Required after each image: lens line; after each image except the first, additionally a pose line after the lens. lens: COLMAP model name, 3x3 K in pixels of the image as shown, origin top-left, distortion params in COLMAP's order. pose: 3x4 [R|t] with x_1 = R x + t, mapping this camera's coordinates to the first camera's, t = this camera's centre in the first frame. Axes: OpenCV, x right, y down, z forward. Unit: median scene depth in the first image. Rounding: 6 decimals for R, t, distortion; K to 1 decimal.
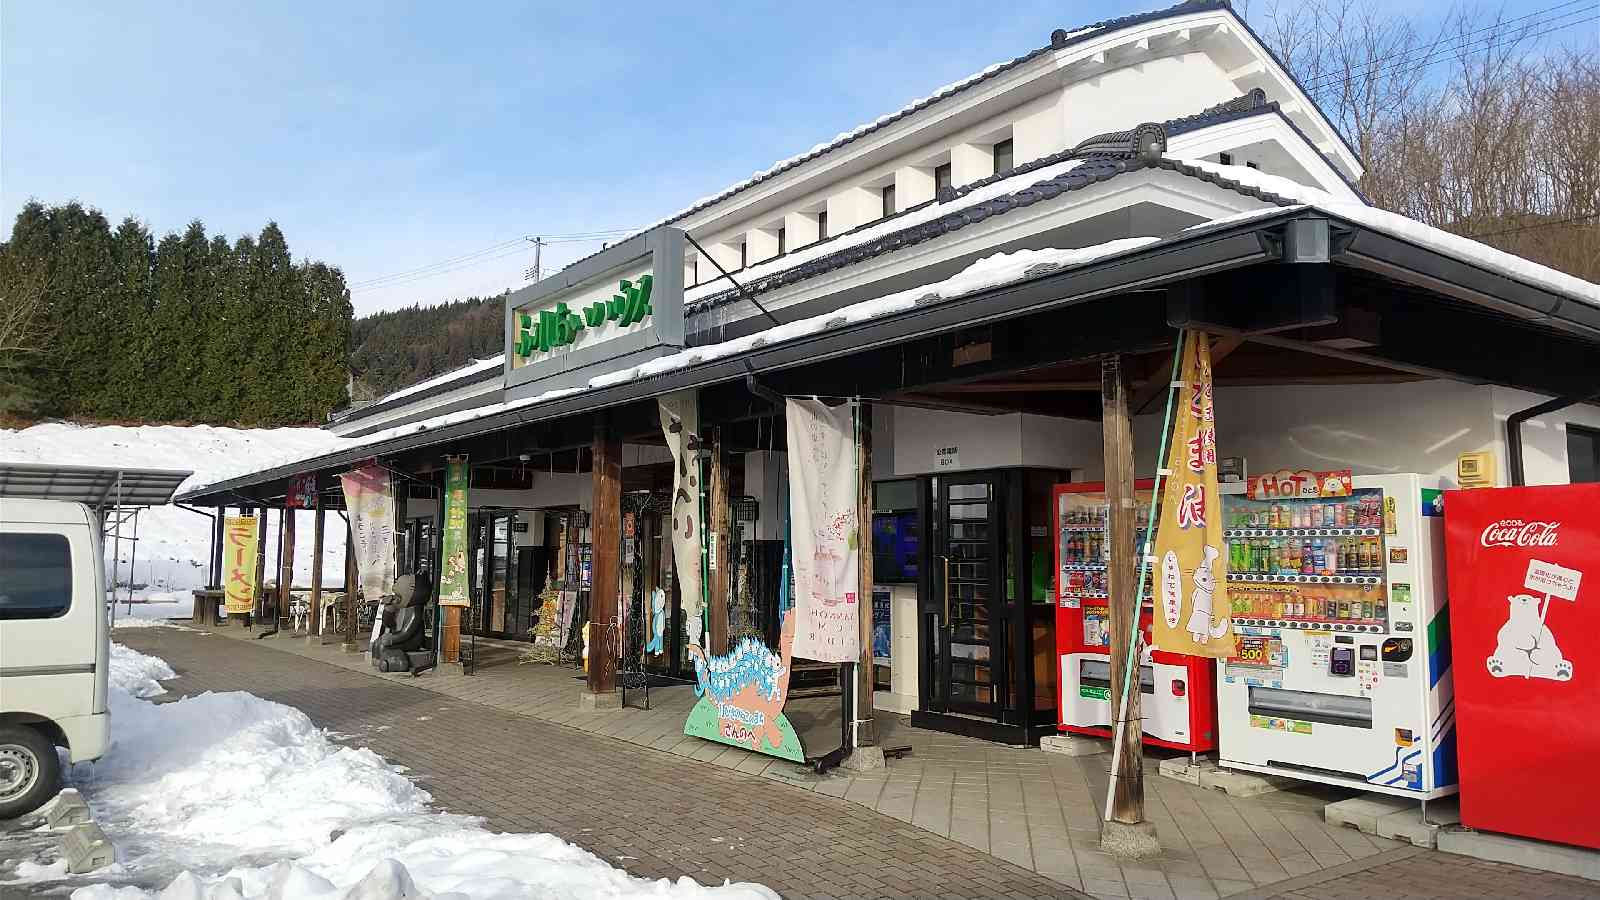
lens RADIAL K [[1218.2, 0, 800.0], [0, 1218.2, 450.0], [0, 0, 1]] dist [-0.002062, -0.001978]
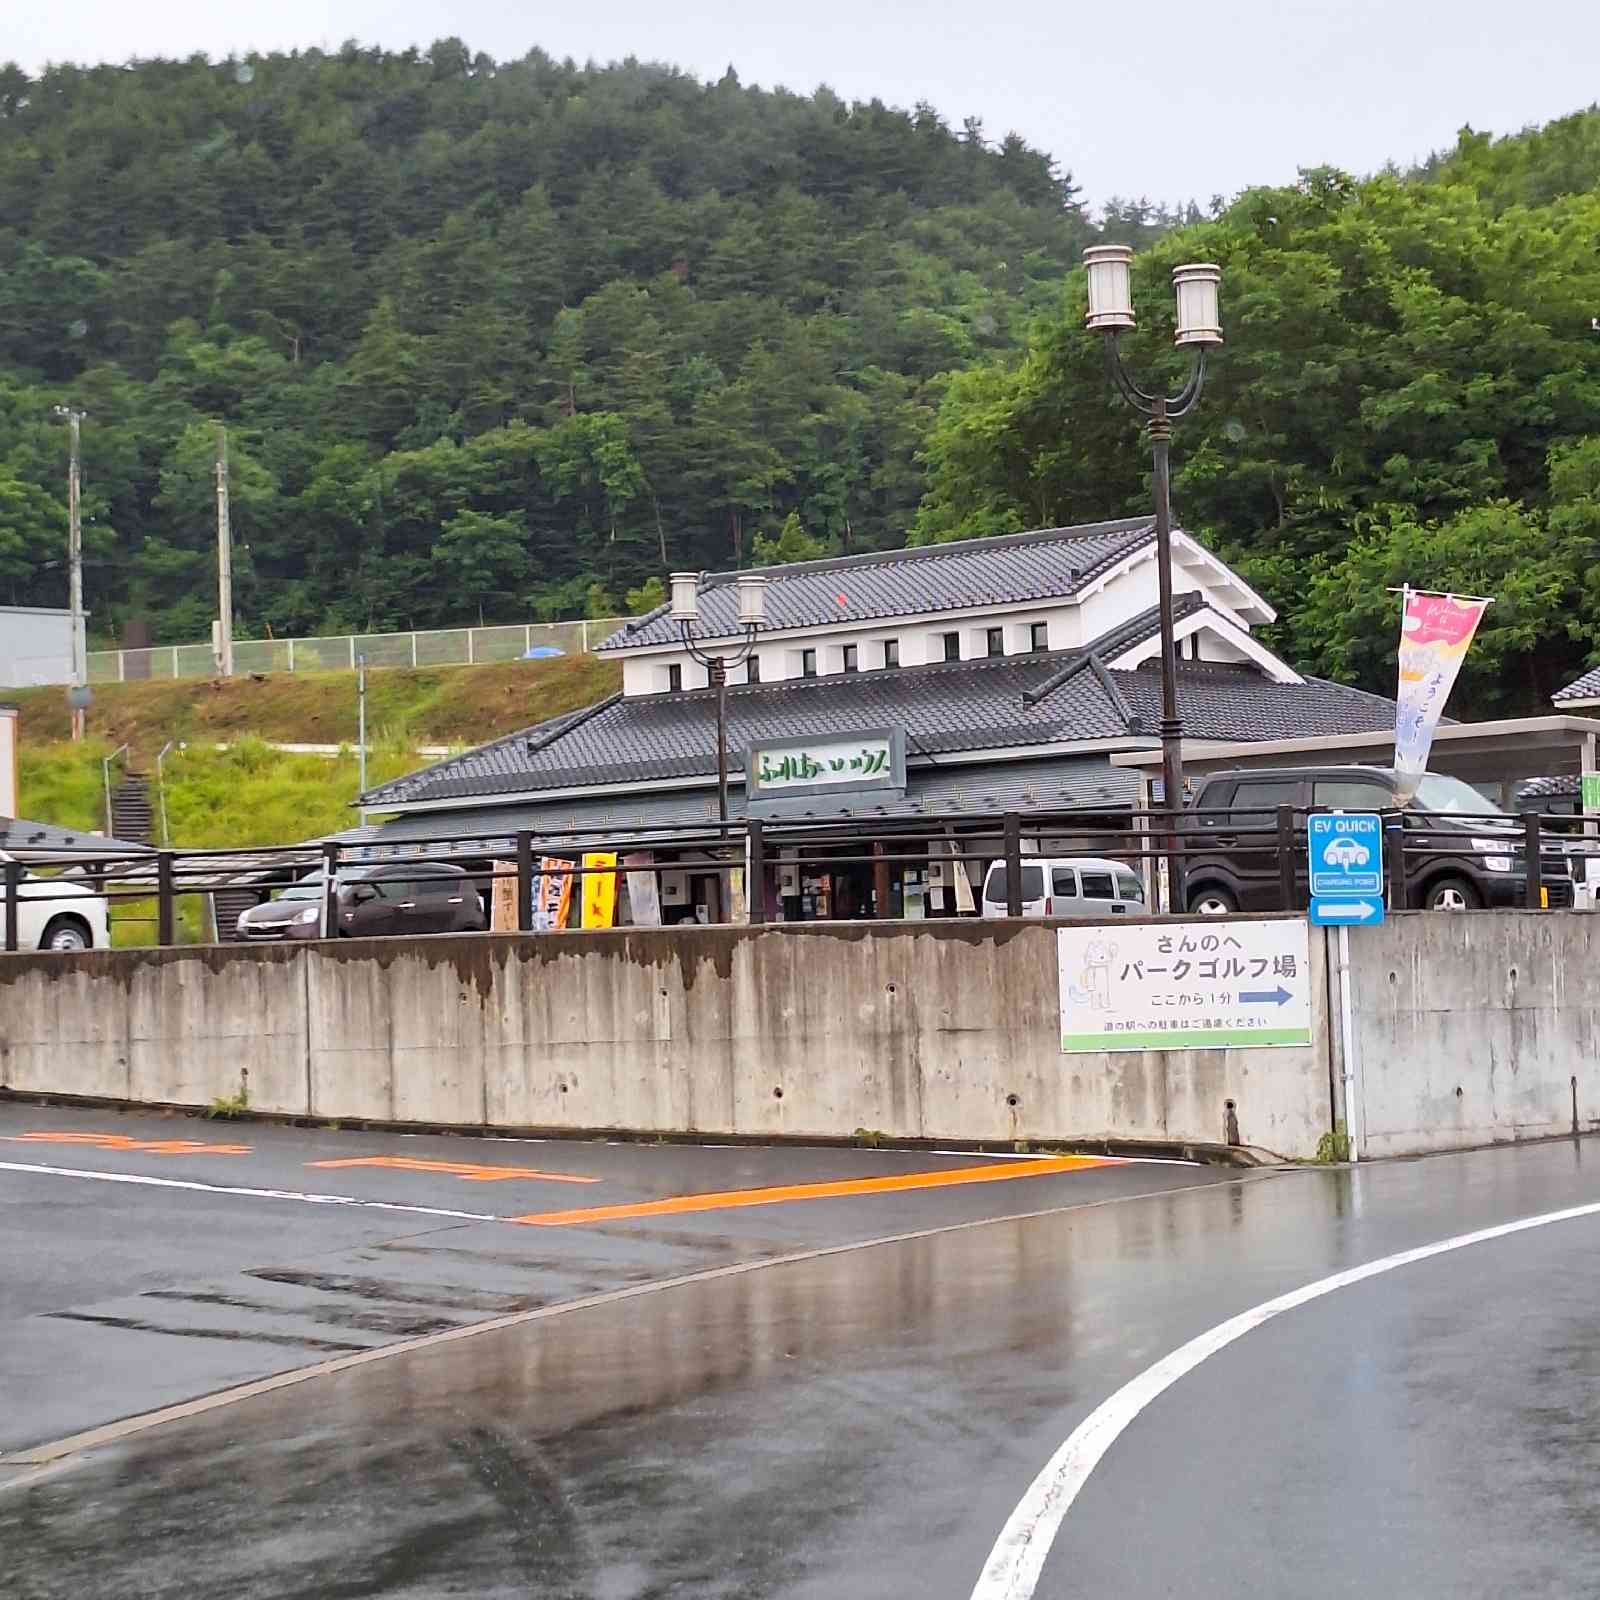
lens RADIAL K [[3645.3, 0, 800.0], [0, 3645.3, 800.0], [0, 0, 1]] dist [0.297871, -0.234291]
pose [[0.976760, -0.025527, 0.212812, -2.578386], [0.017294, 0.999032, 0.040457, -0.522302], [-0.213638, -0.035836, 0.976255, -7.977614]]
